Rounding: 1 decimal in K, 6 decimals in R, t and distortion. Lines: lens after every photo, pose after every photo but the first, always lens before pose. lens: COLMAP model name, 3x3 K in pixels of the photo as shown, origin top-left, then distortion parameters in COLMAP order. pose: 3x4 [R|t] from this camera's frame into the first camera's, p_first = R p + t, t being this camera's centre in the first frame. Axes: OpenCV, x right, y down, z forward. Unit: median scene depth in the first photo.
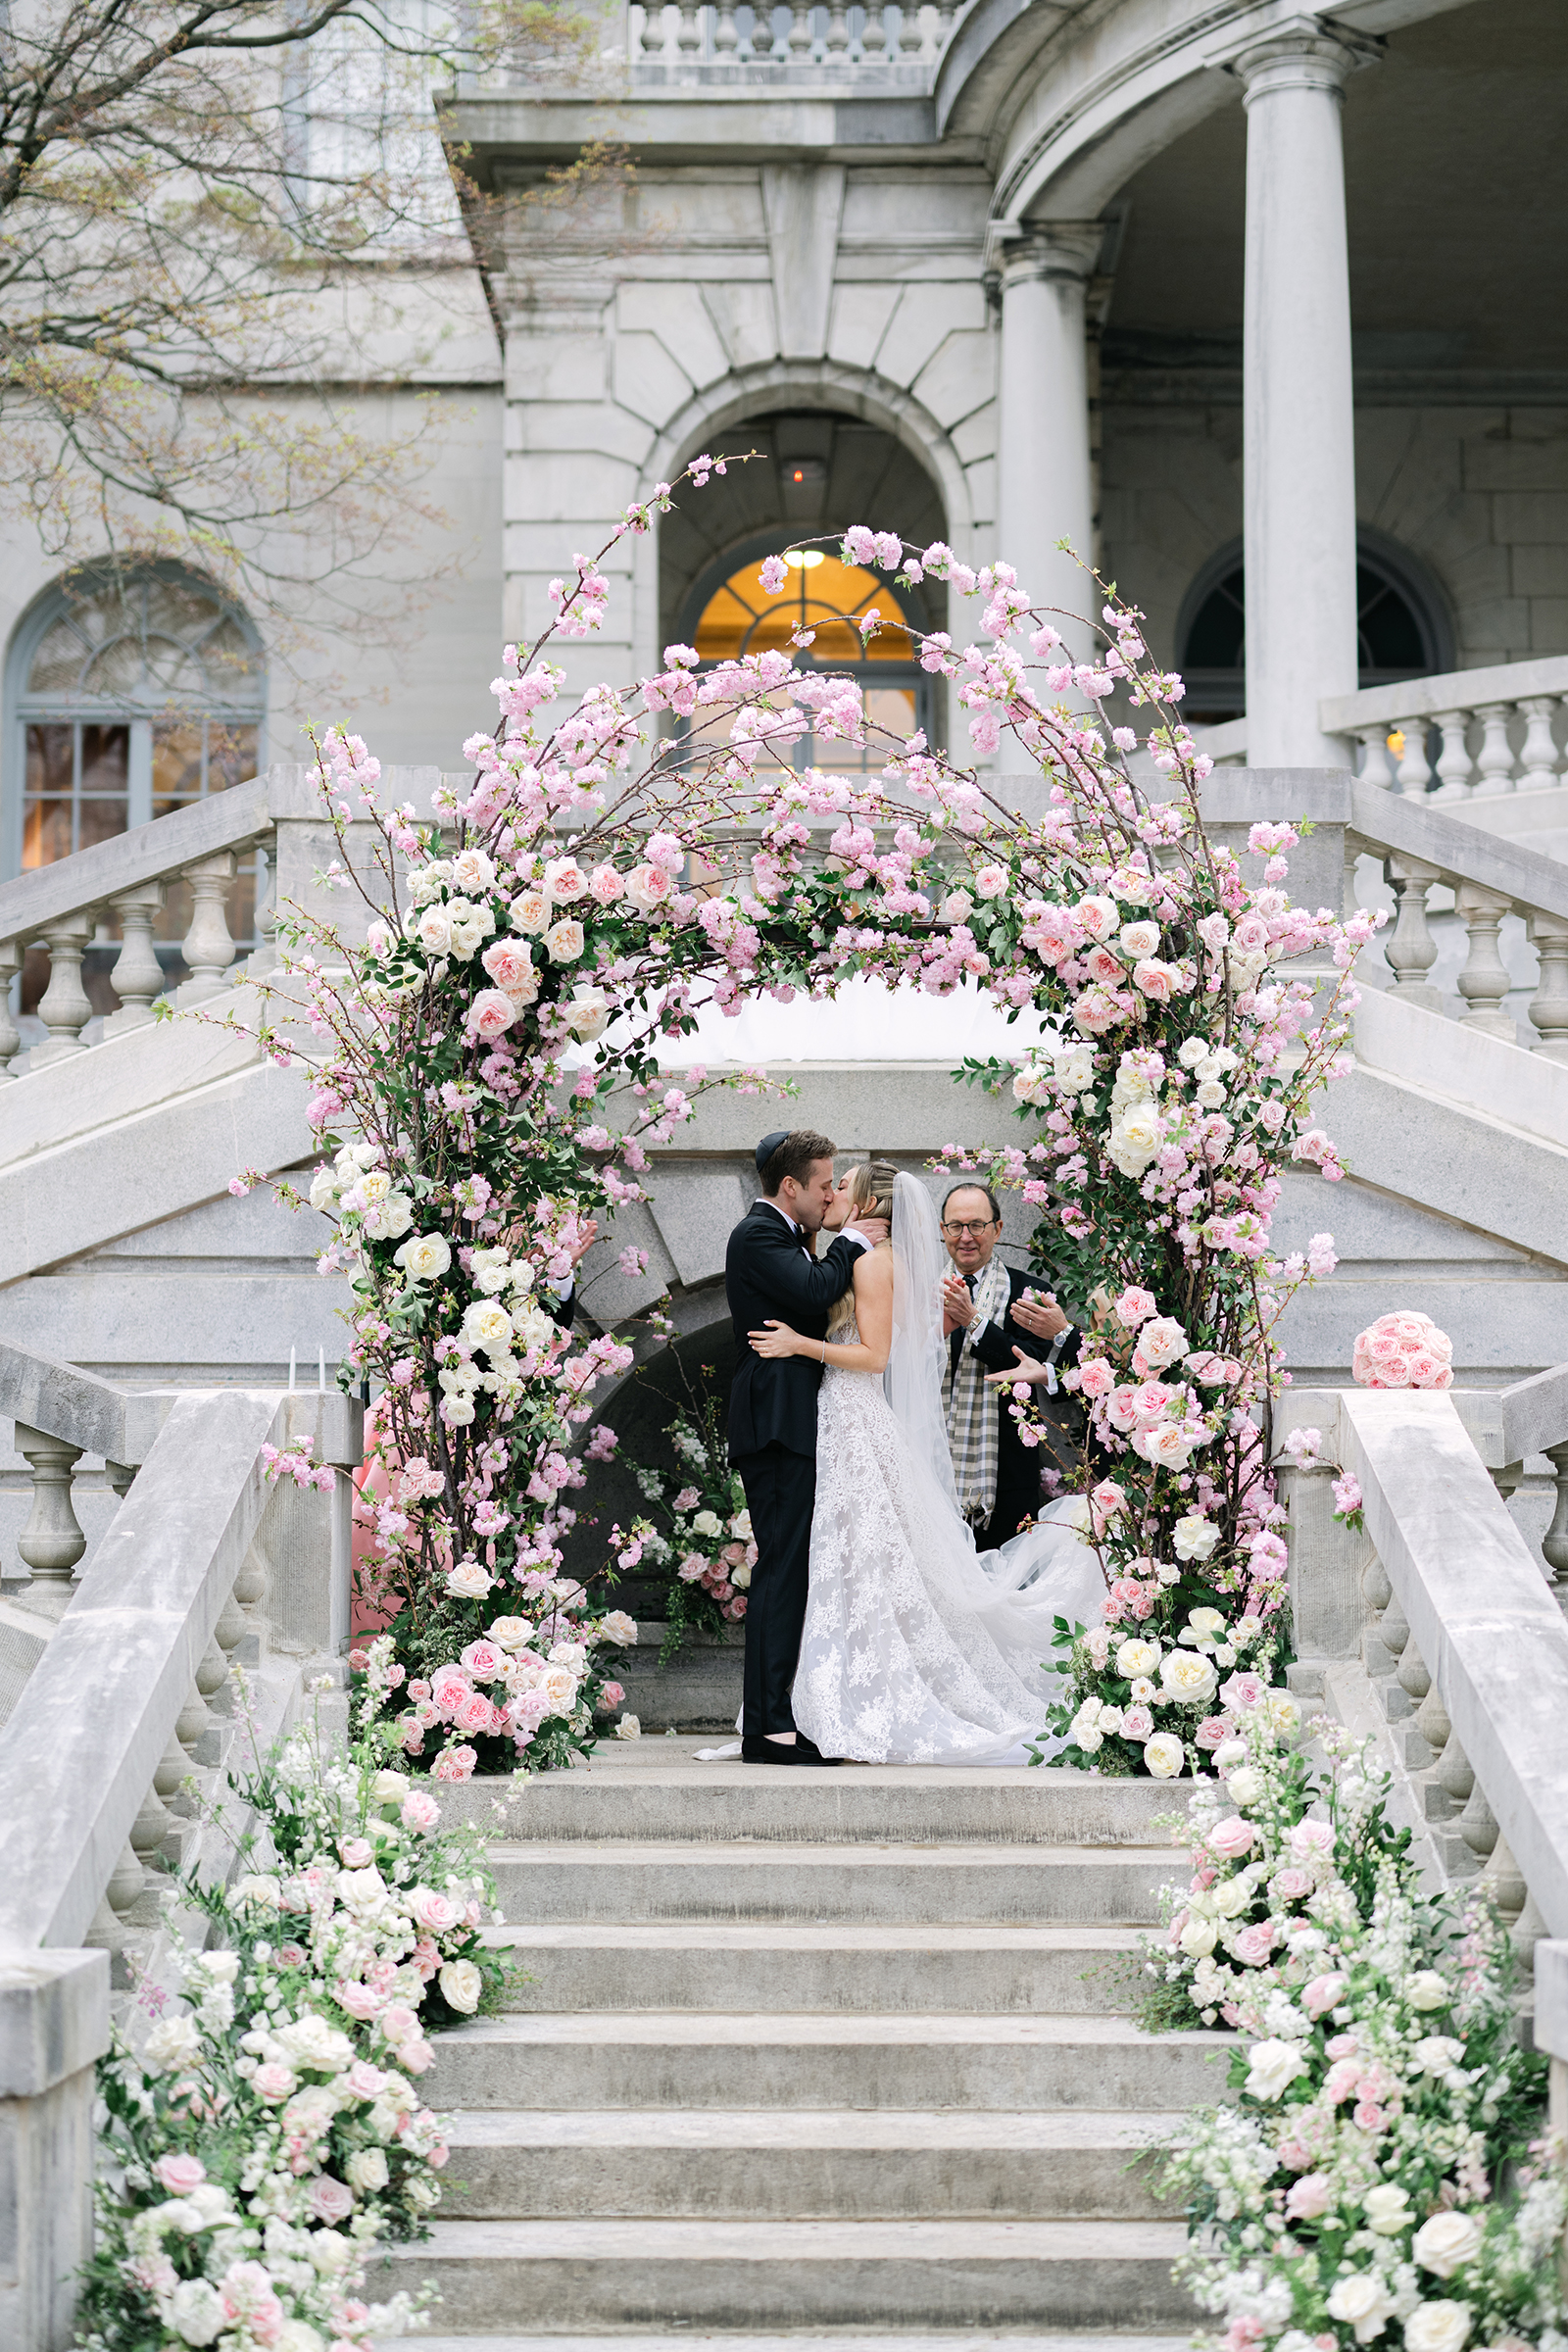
lens RADIAL K [[3370.5, 0, 783.5], [0, 3370.5, 1137.8], [0, 0, 1]] dist [-0.030637, 0.001284]
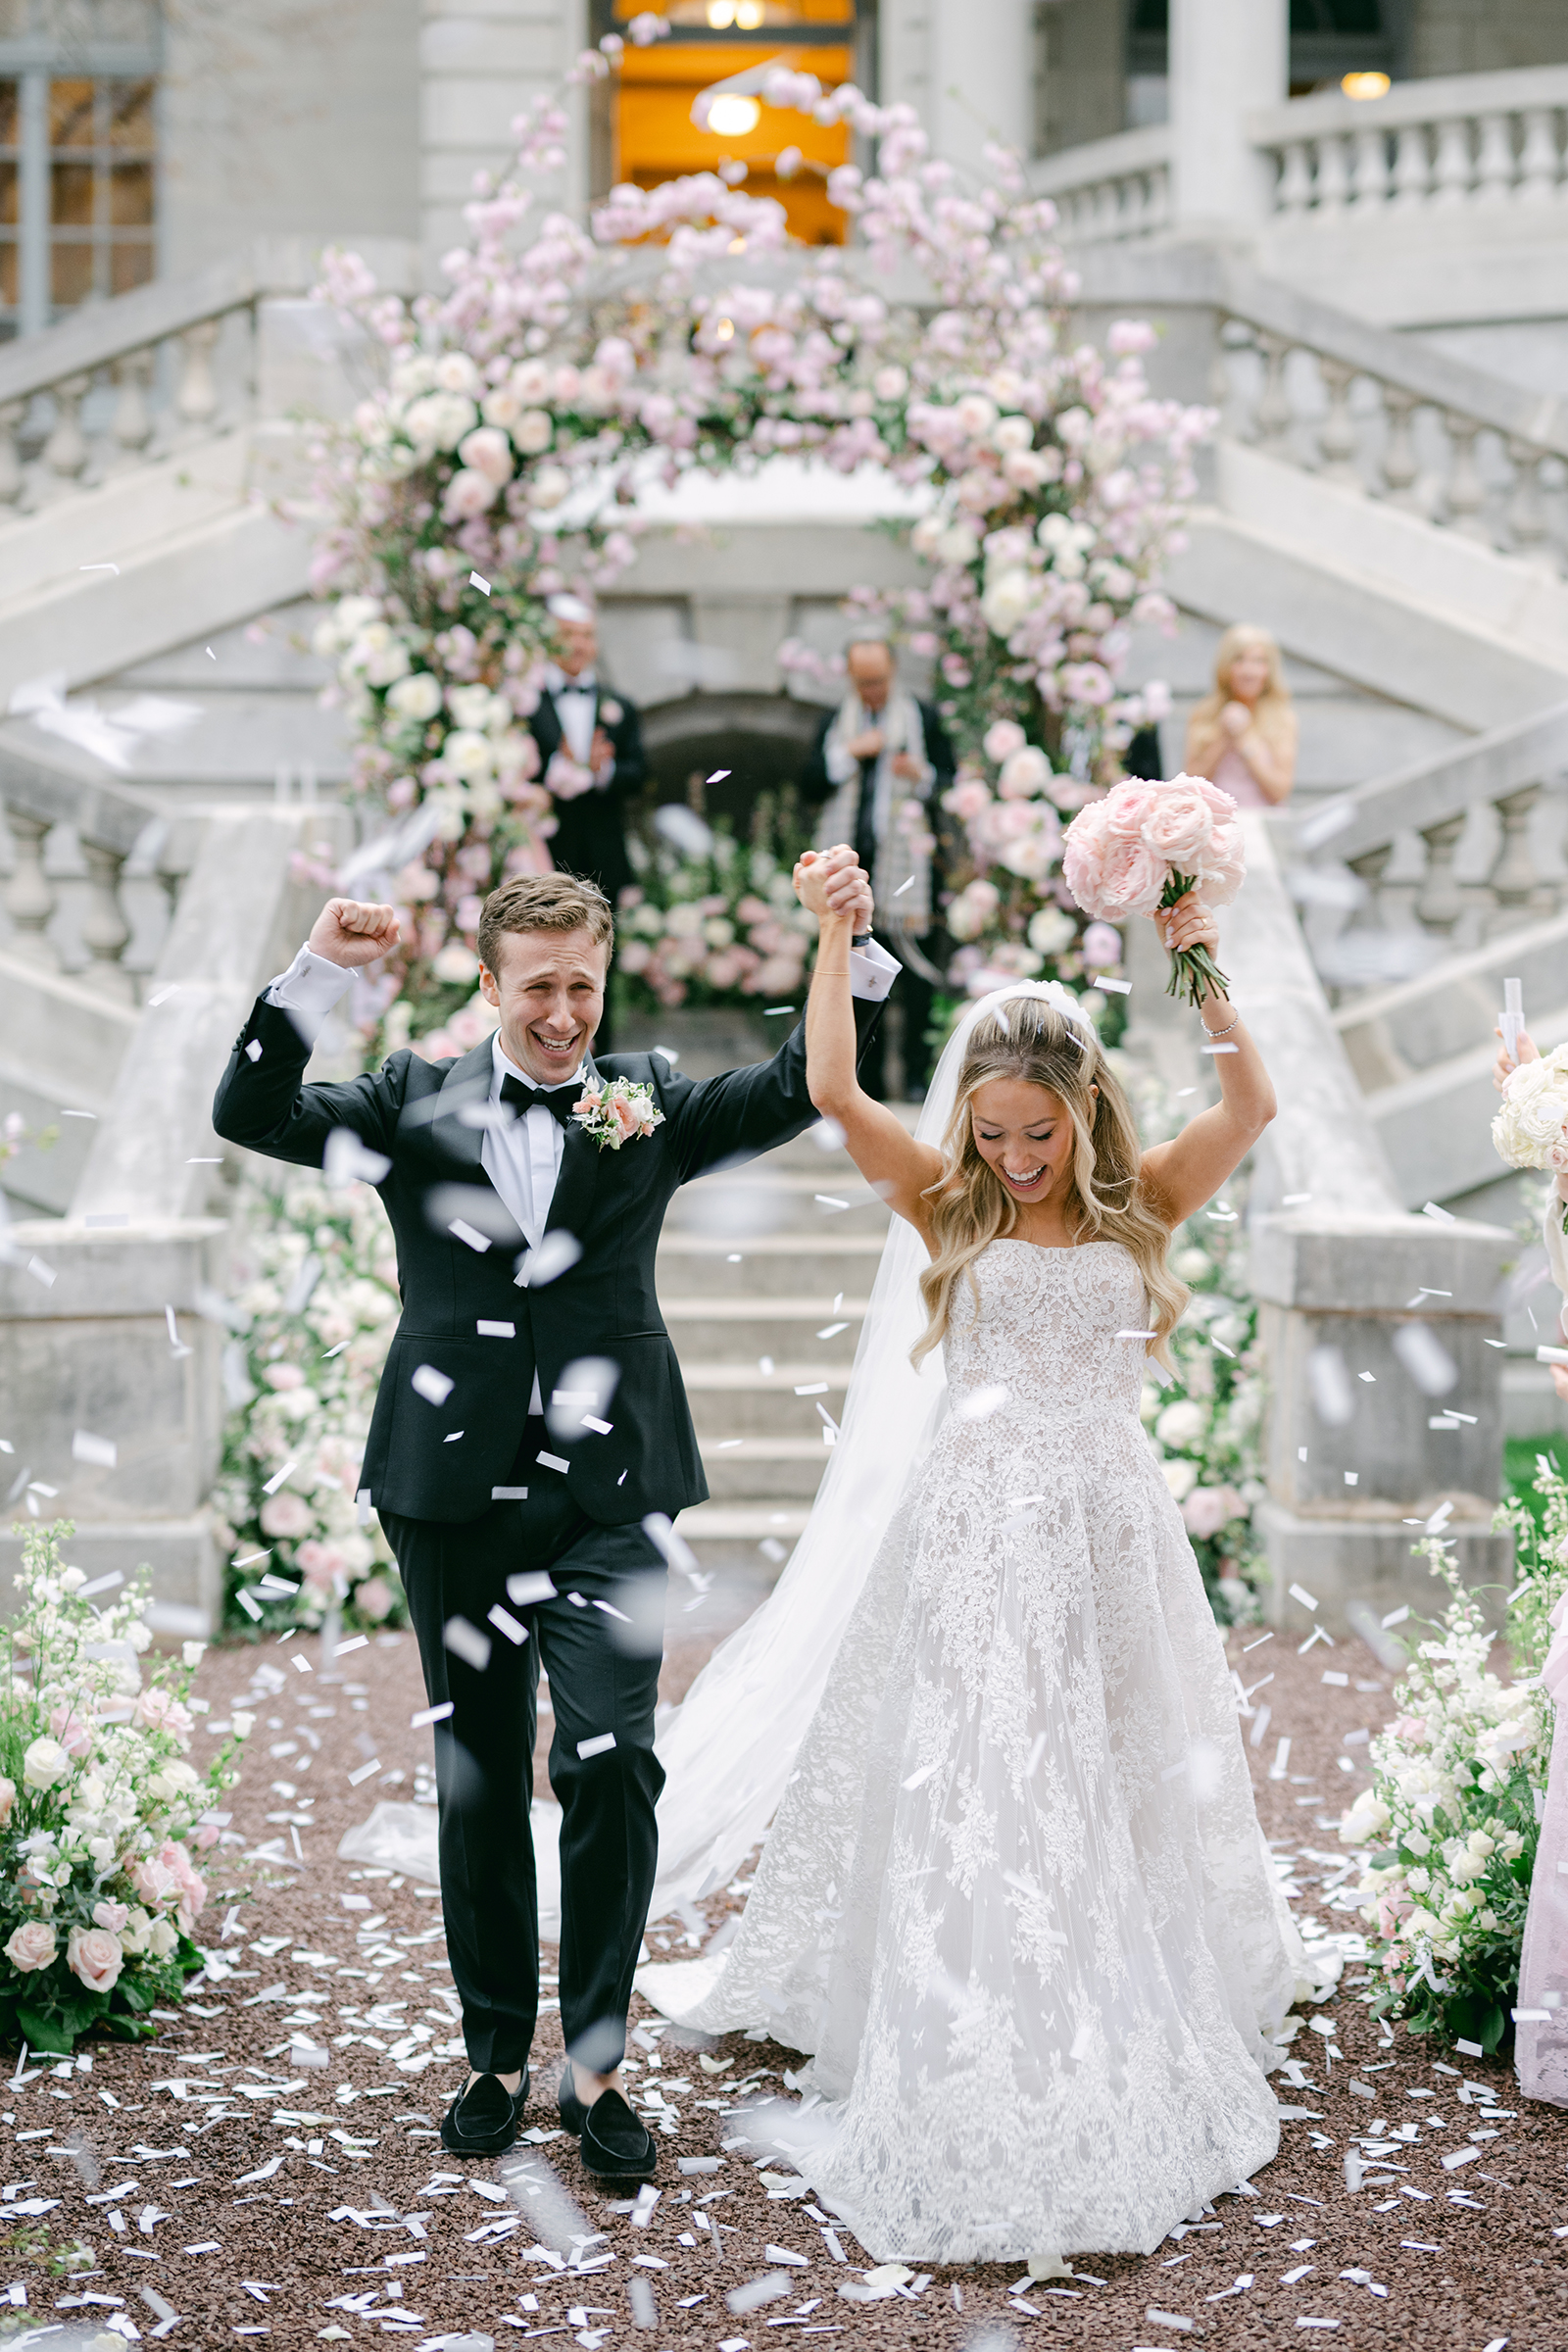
lens RADIAL K [[3370.5, 0, 783.5], [0, 3370.5, 1137.8], [0, 0, 1]] dist [-0.030637, 0.001284]
pose [[0.999781, 0.001519, 0.020861, -0.000319], [-0.005182, 0.984254, 0.176683, -0.023168], [-0.020264, -0.176752, 0.984047, -0.215477]]
